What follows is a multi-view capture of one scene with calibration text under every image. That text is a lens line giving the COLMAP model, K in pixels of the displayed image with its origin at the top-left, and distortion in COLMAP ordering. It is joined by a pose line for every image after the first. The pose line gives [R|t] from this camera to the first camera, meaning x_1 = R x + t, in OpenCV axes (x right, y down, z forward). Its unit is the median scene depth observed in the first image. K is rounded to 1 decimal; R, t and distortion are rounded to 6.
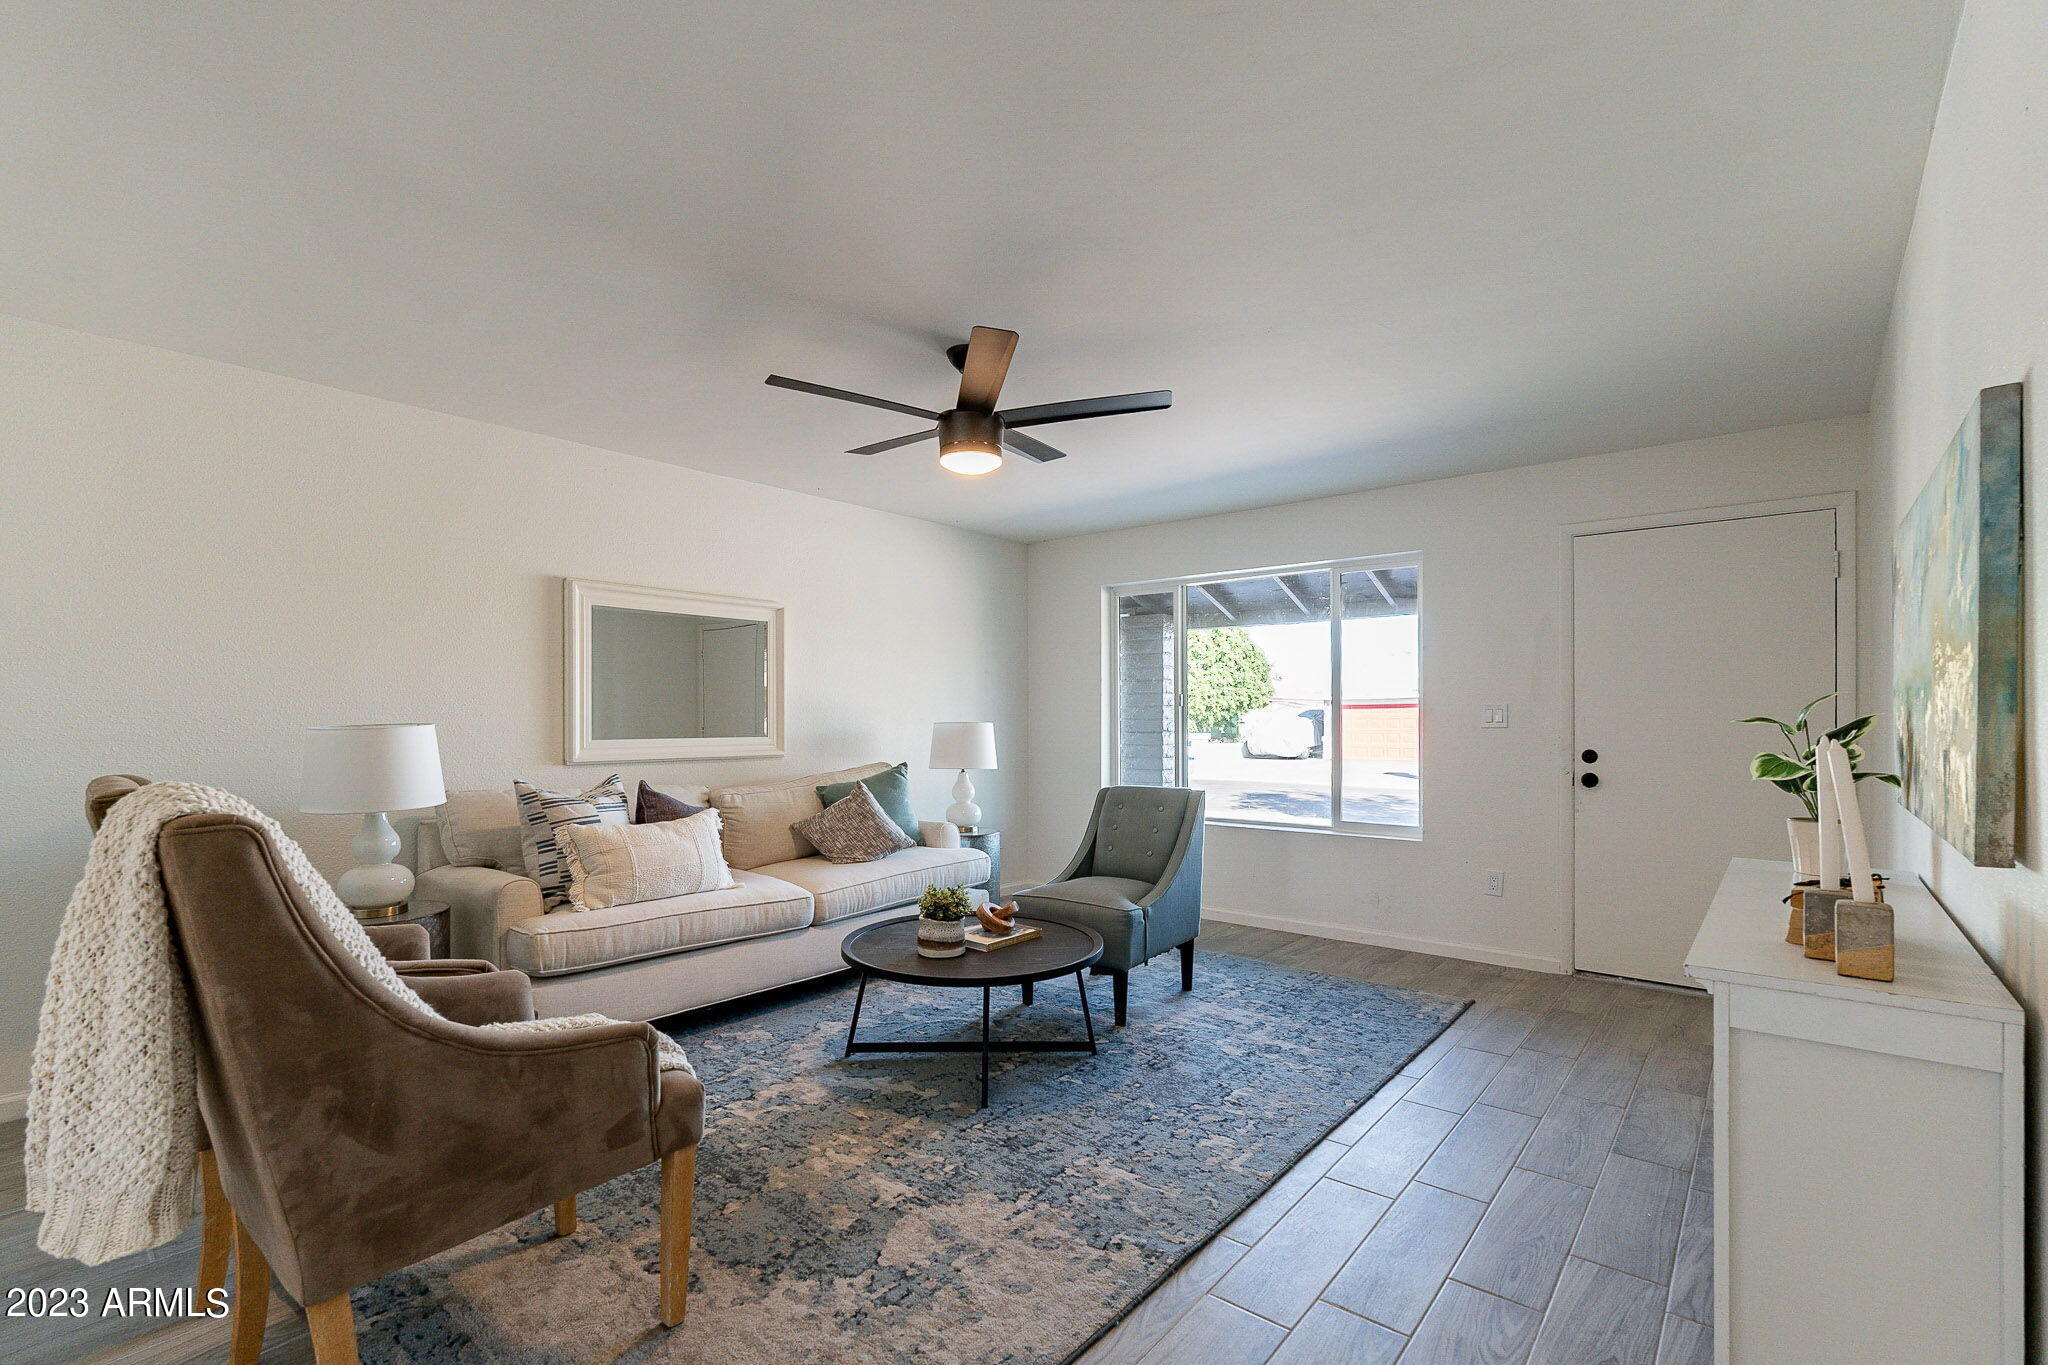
lens RADIAL K [[906.1, 0, 1030.2], [0, 906.1, 713.5], [0, 0, 1]] dist [-0.002216, -0.000308]
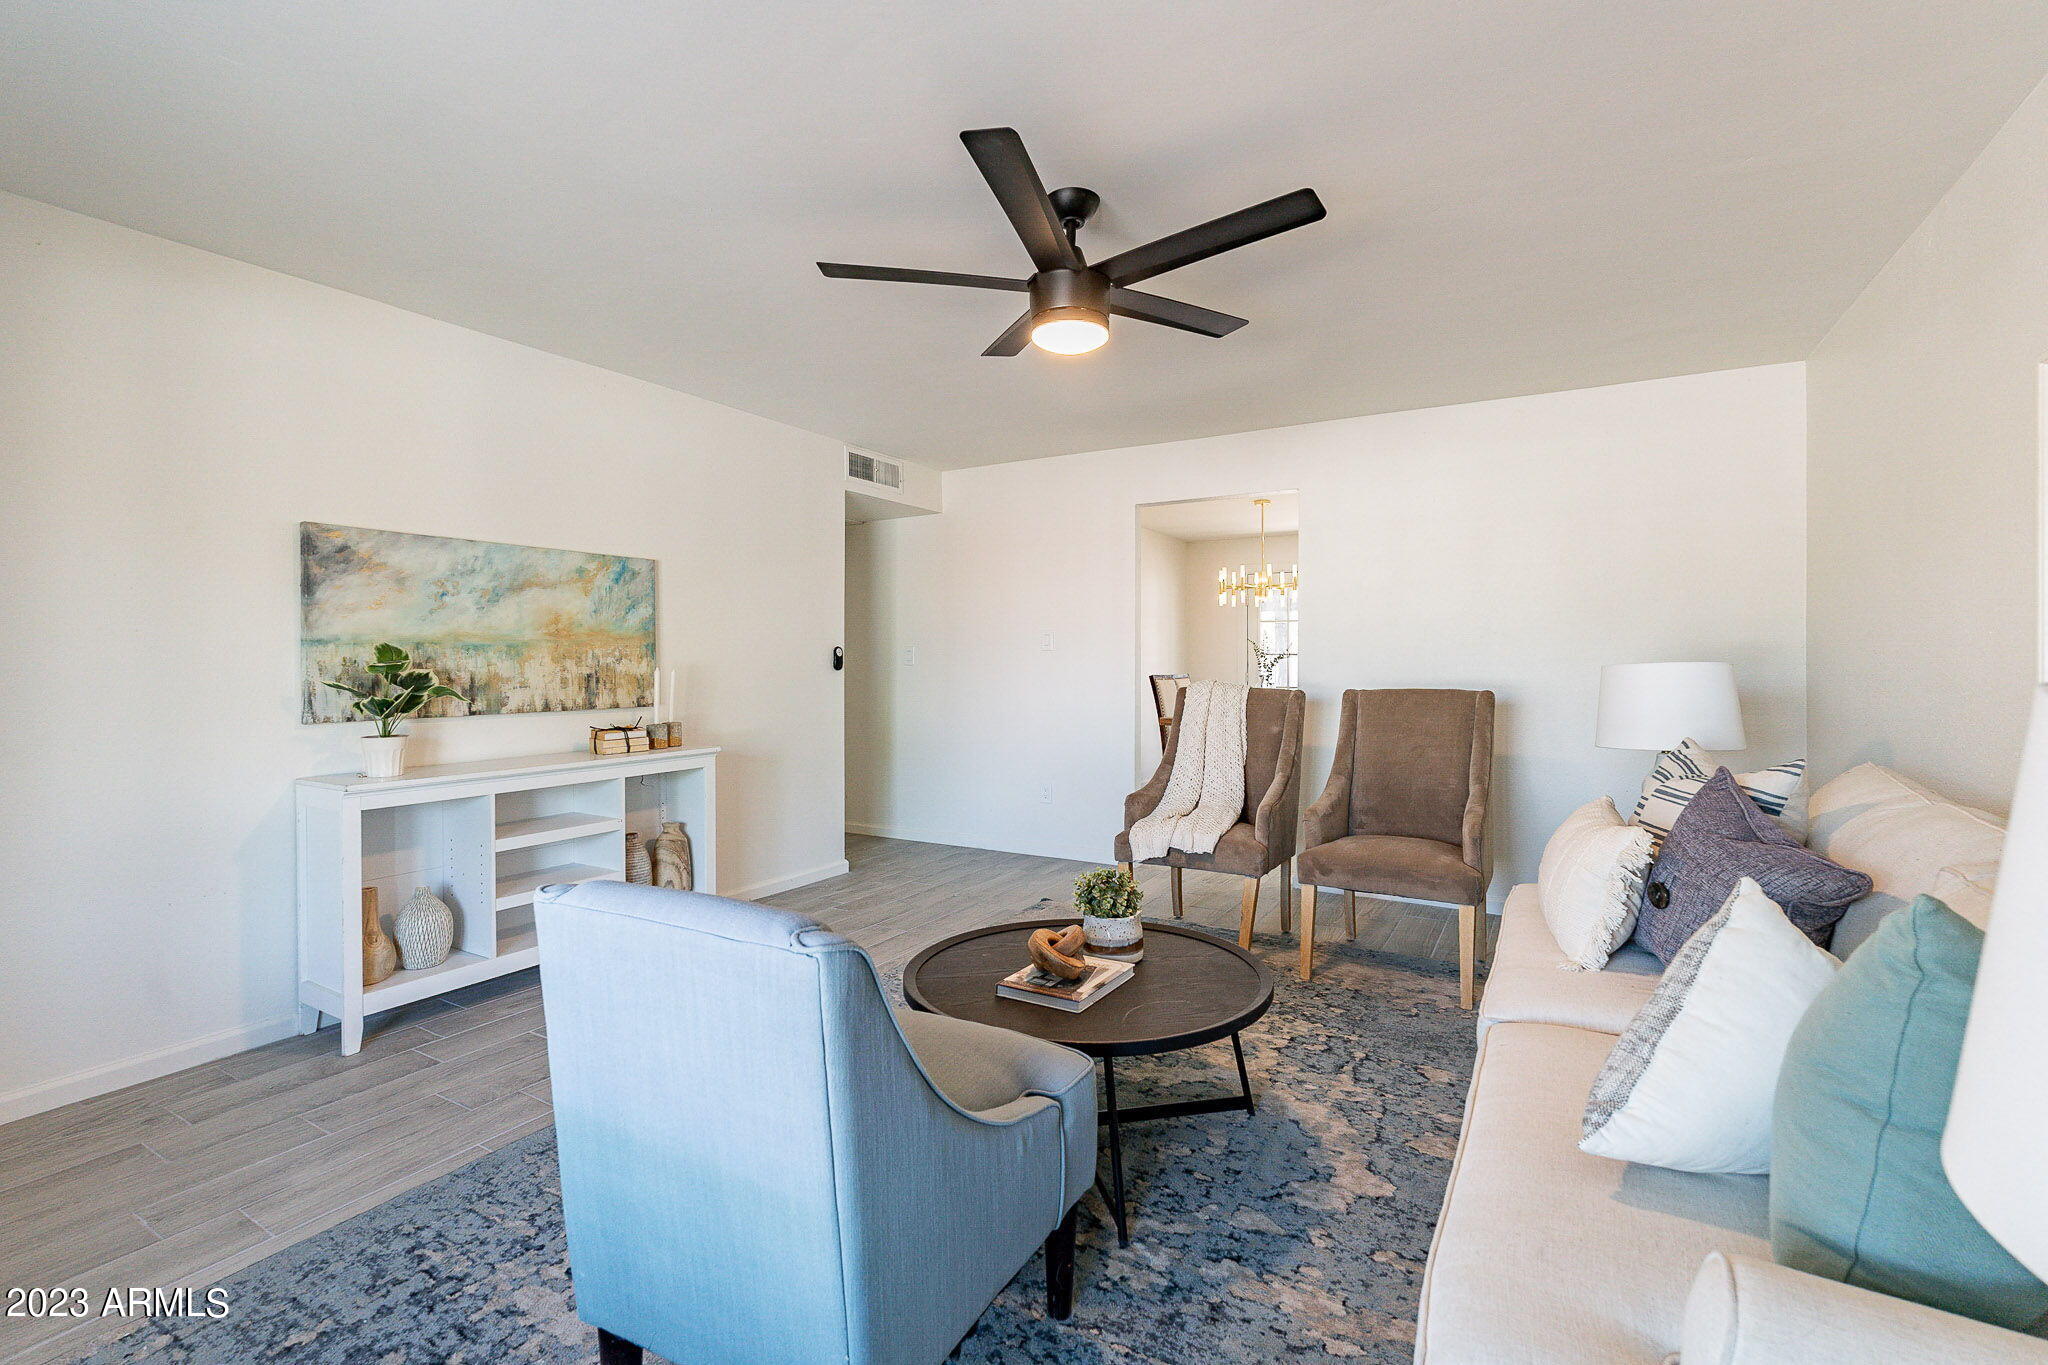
lens RADIAL K [[900.2, 0, 1031.1], [0, 900.2, 674.1], [0, 0, 1]] dist [-0.002352, -0.000233]
pose [[-0.986030, 0.005600, -0.166471, 0.090600], [0.003167, 0.999884, 0.014873, 0.003679], [0.166535, 0.014138, -0.985934, 1.542539]]
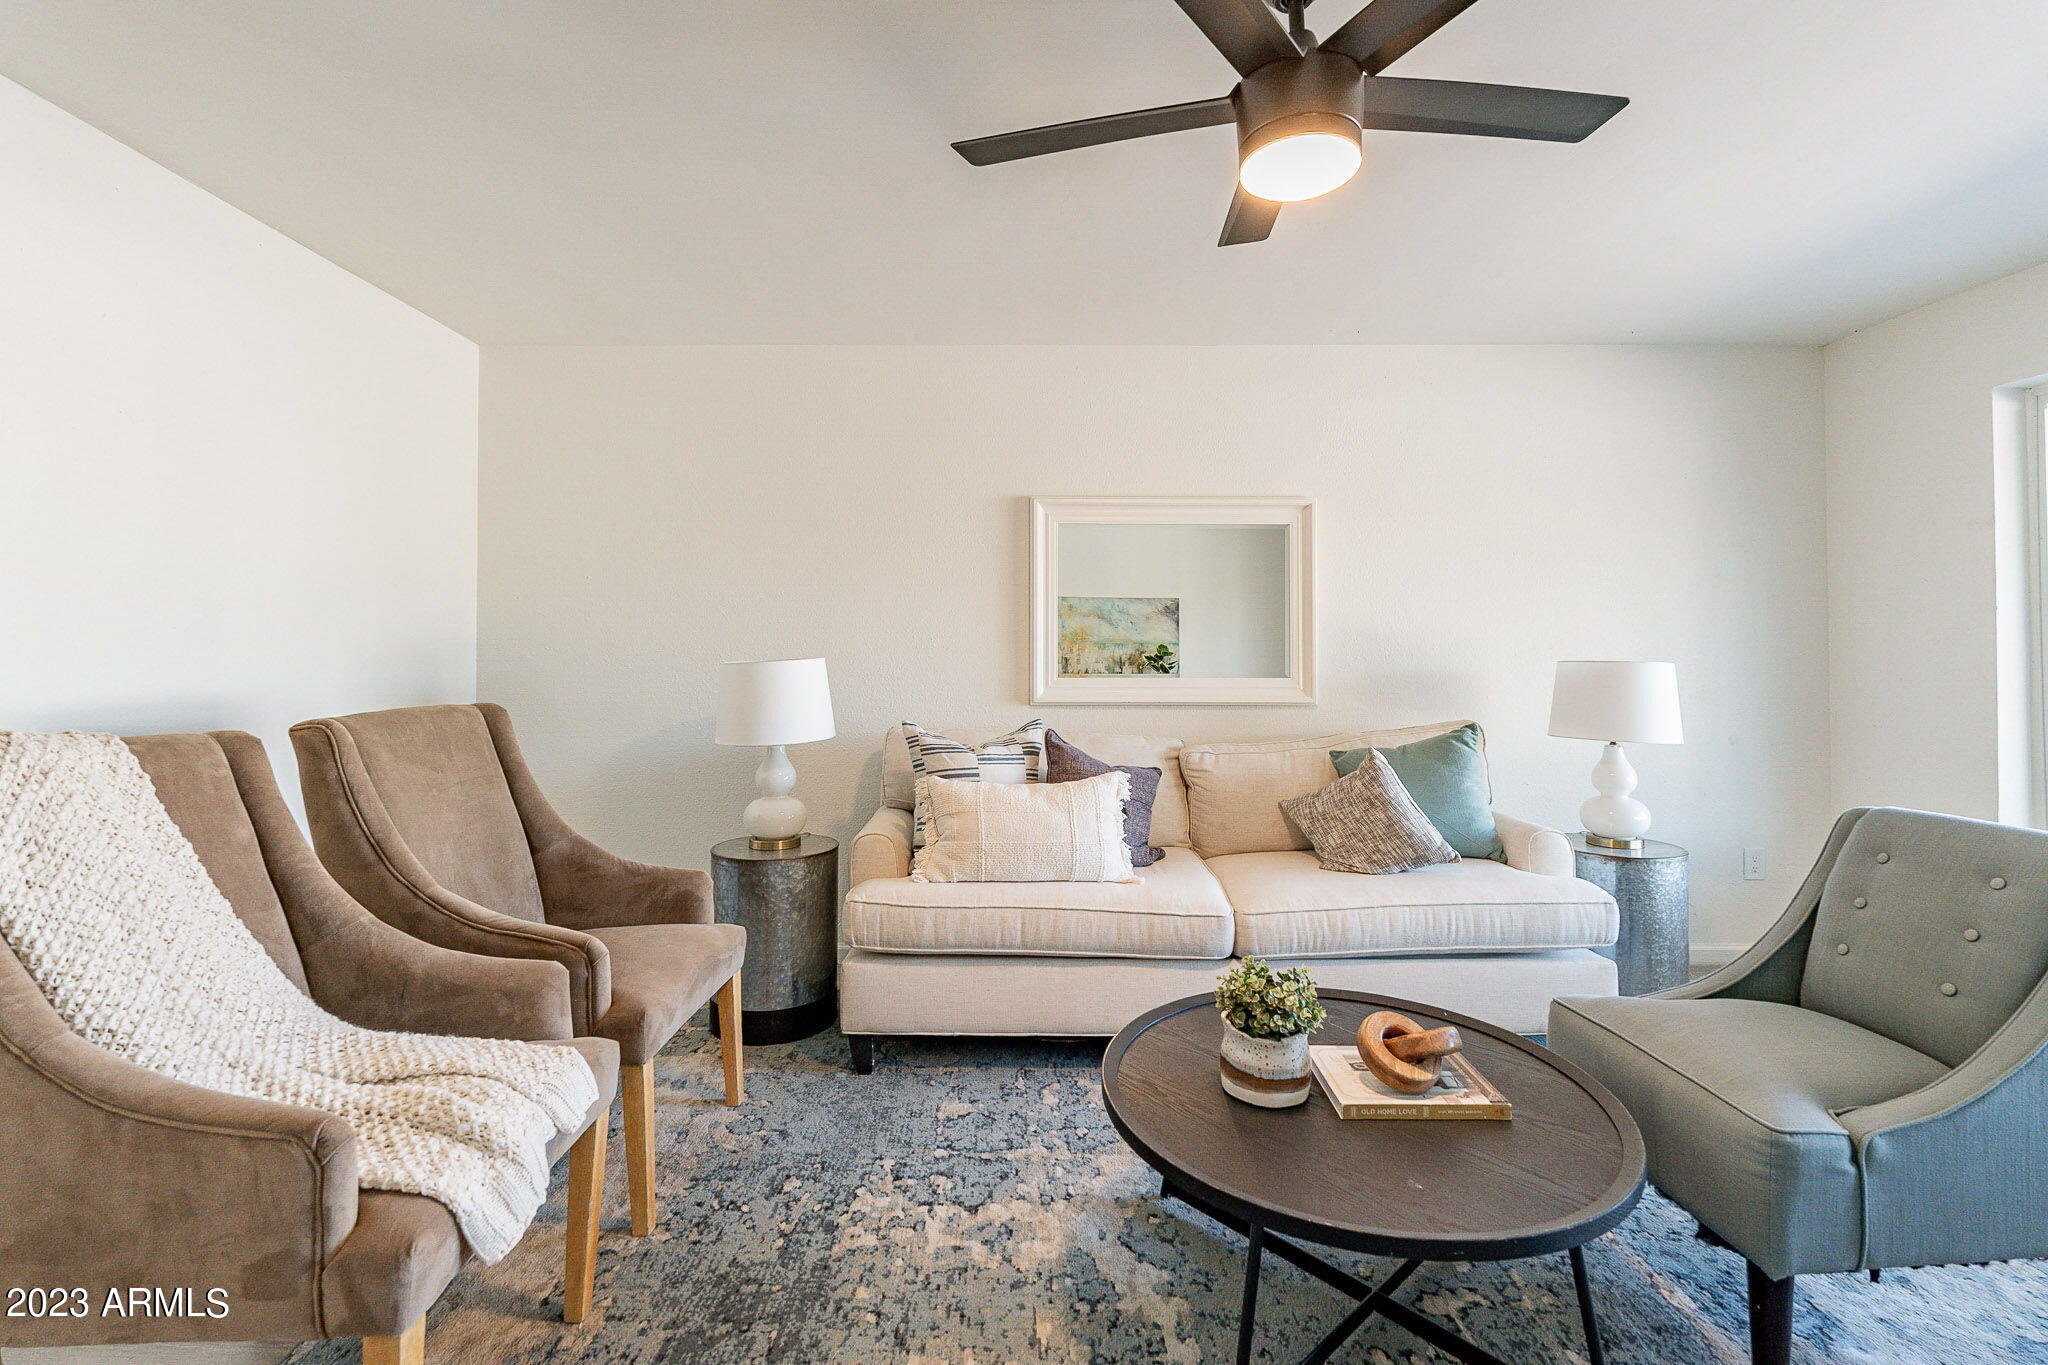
lens RADIAL K [[918.6, 0, 1032.0], [0, 918.6, 628.0], [0, 0, 1]] dist [-0.000597, -0.000238]
pose [[0.642915, -0.015760, -0.765776, 0.210543], [0.001780, 0.999816, -0.019082, -0.002018], [0.765936, 0.010905, 0.642825, 0.470903]]
